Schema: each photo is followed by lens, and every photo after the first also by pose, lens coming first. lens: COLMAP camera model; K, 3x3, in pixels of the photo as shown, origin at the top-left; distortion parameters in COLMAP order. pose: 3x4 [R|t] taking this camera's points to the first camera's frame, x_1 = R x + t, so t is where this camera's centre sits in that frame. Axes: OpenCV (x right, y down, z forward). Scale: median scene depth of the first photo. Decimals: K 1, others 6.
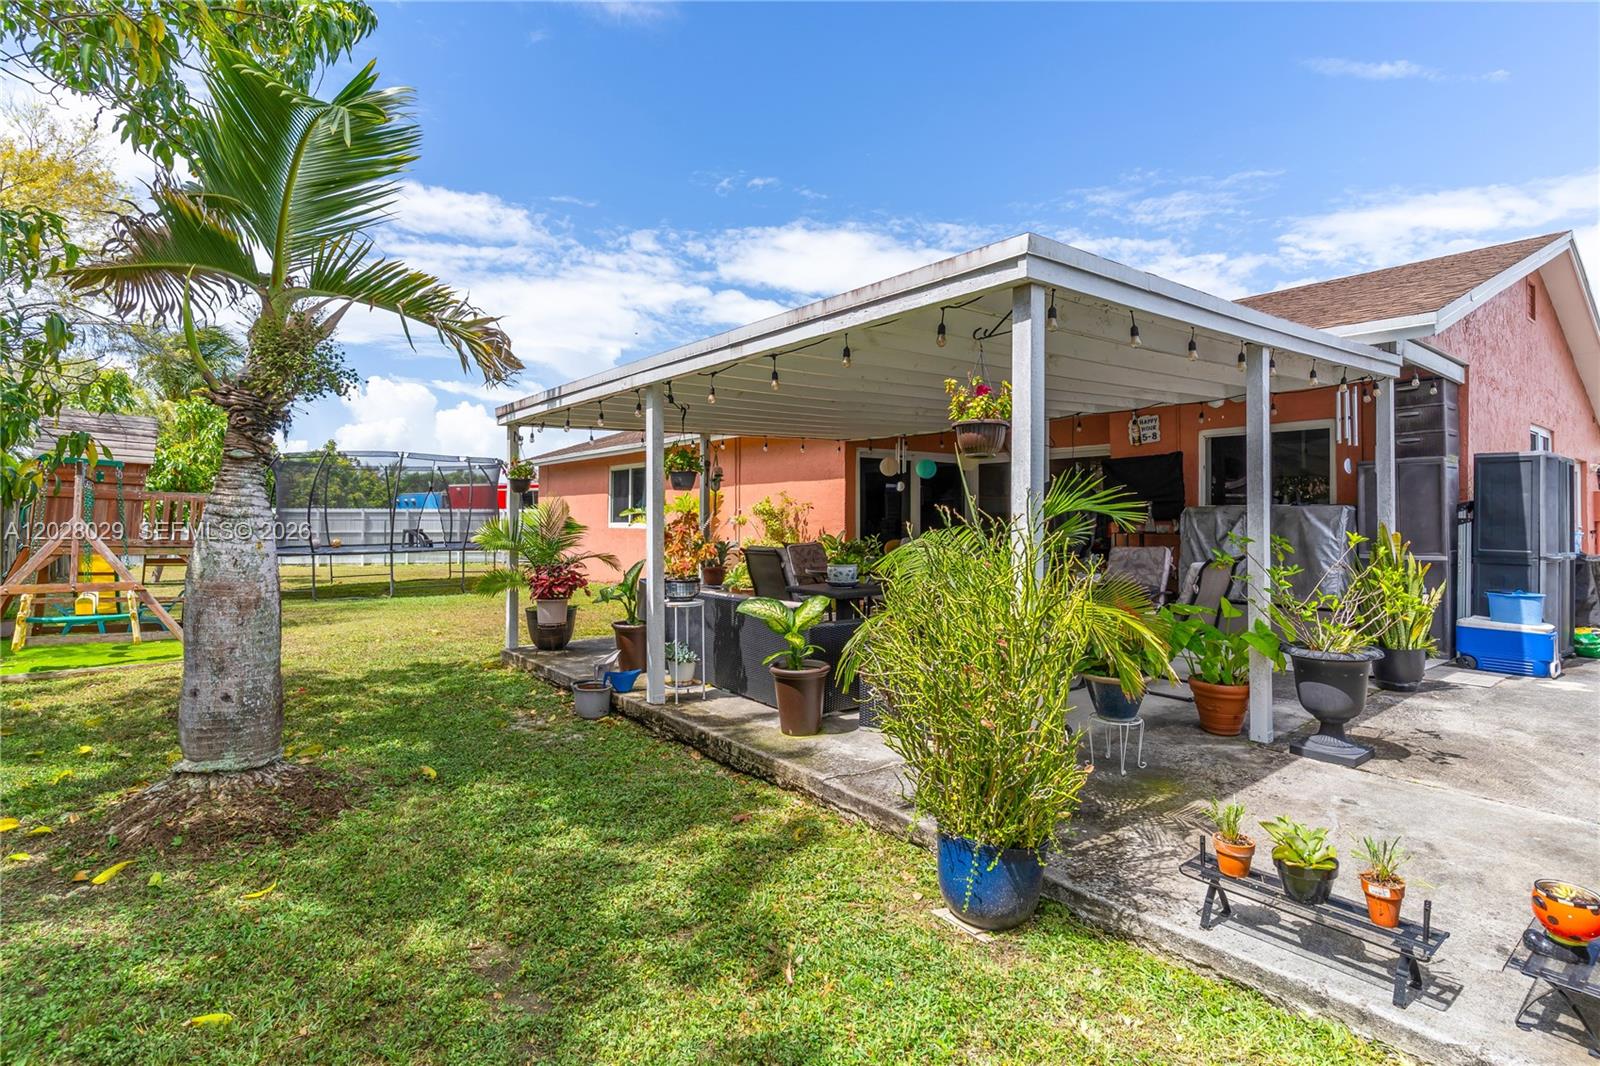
lens RADIAL K [[764.3, 0, 796.8], [0, 764.3, 525.1], [0, 0, 1]] dist [0.001568, 0.000144]
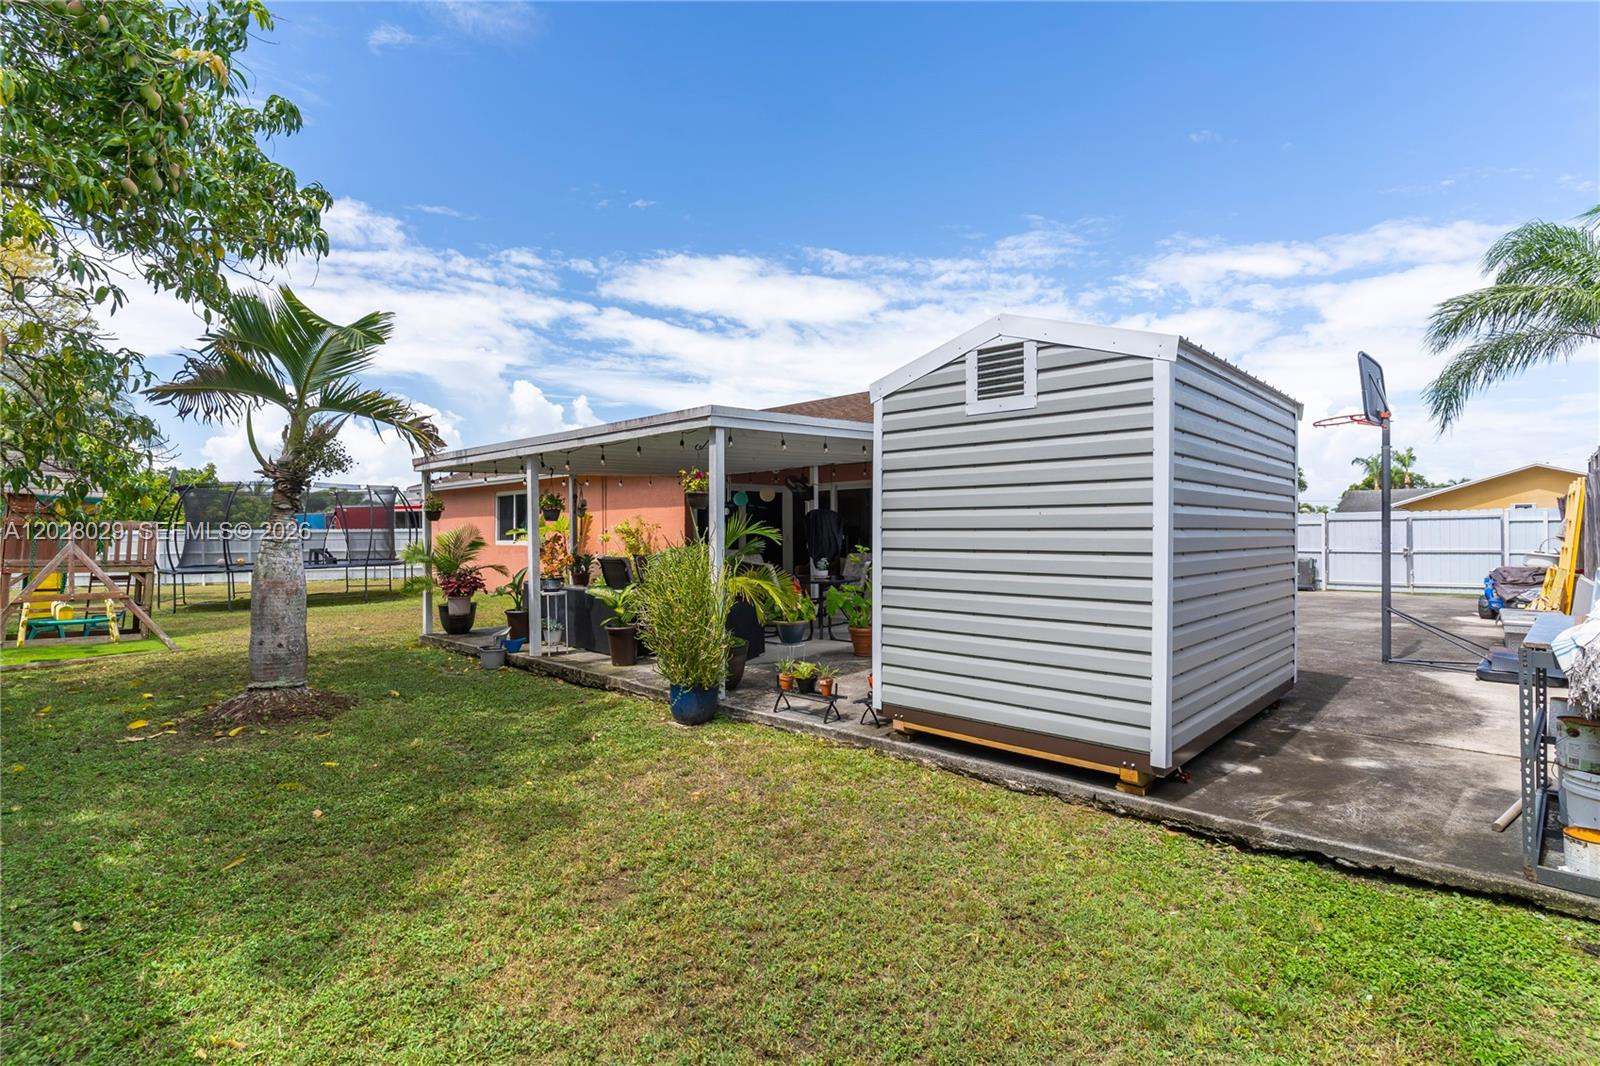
lens RADIAL K [[772.7, 0, 805.3], [0, 772.7, 538.2], [0, 0, 1]] dist [-0.004918, -0.000096]
pose [[0.989021, -0.012094, 0.147280, 0.131062], [0.012123, 0.999926, 0.000699, -0.005358], [-0.147277, 0.001094, 0.989095, -0.640721]]
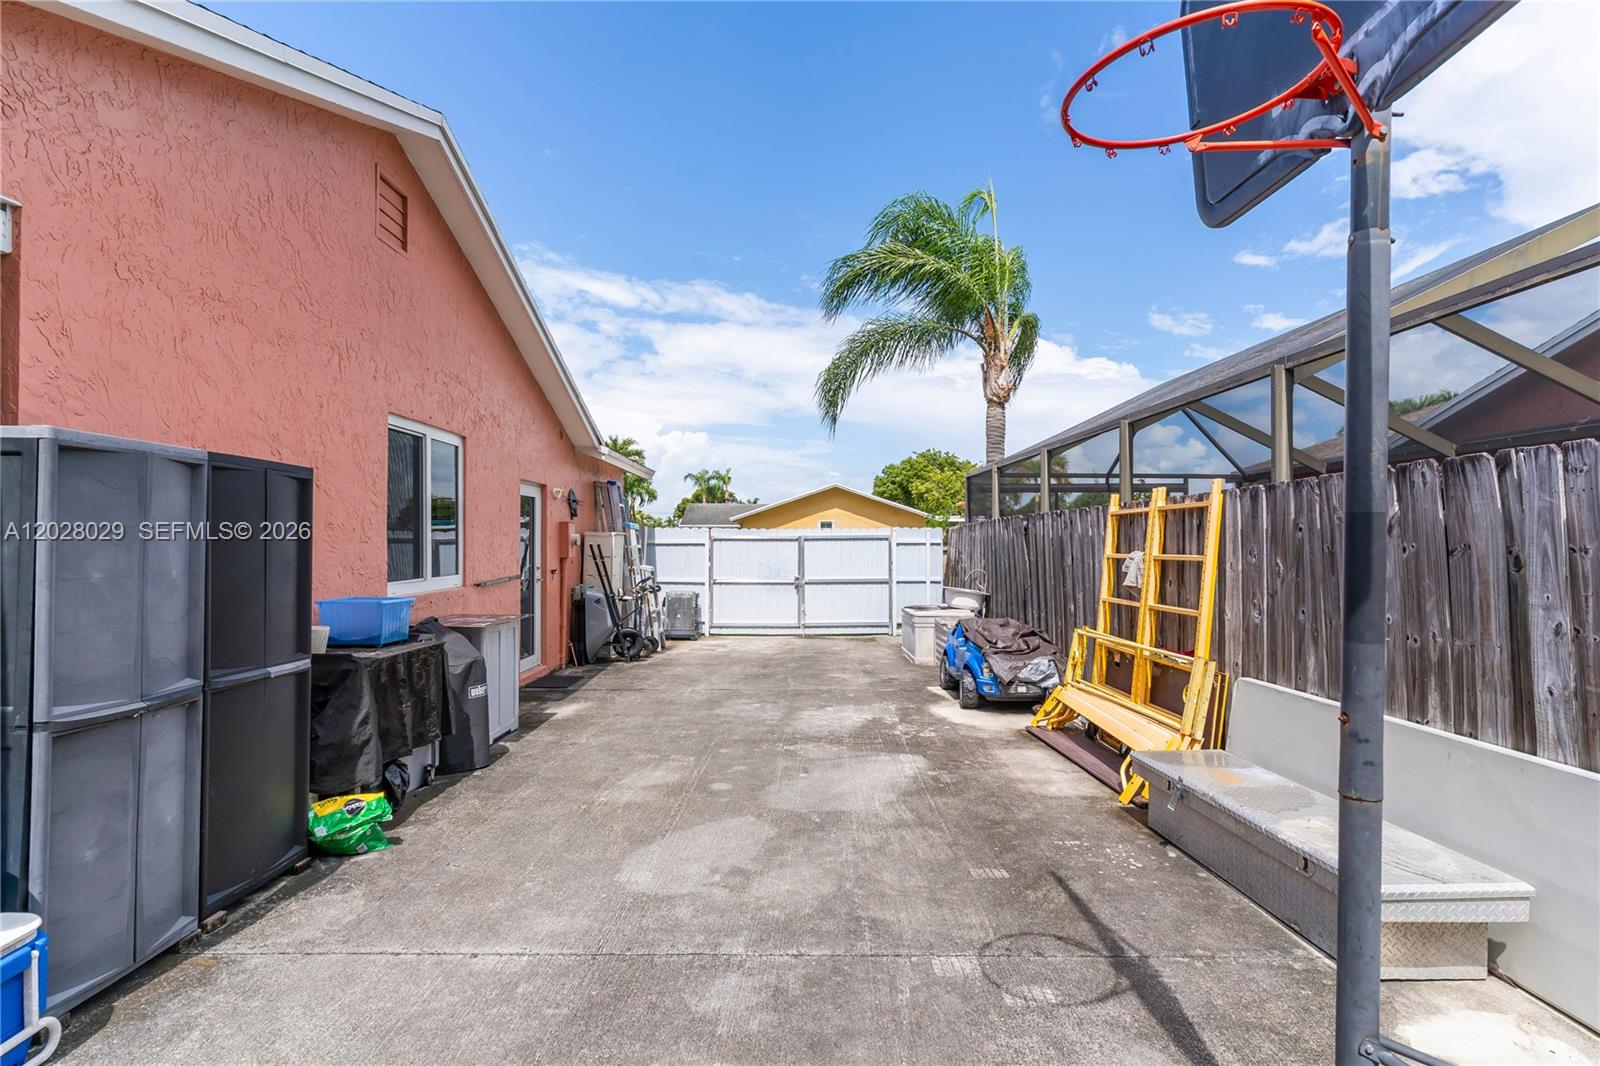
lens RADIAL K [[764.3, 0, 796.8], [0, 764.3, 525.1], [0, 0, 1]] dist [0.001568, 0.000144]
pose [[0.598178, 0.006024, 0.801341, 1.039855], [0.012502, 0.999780, -0.016848, -0.048055], [-0.801266, 0.020096, 0.597971, 0.595277]]
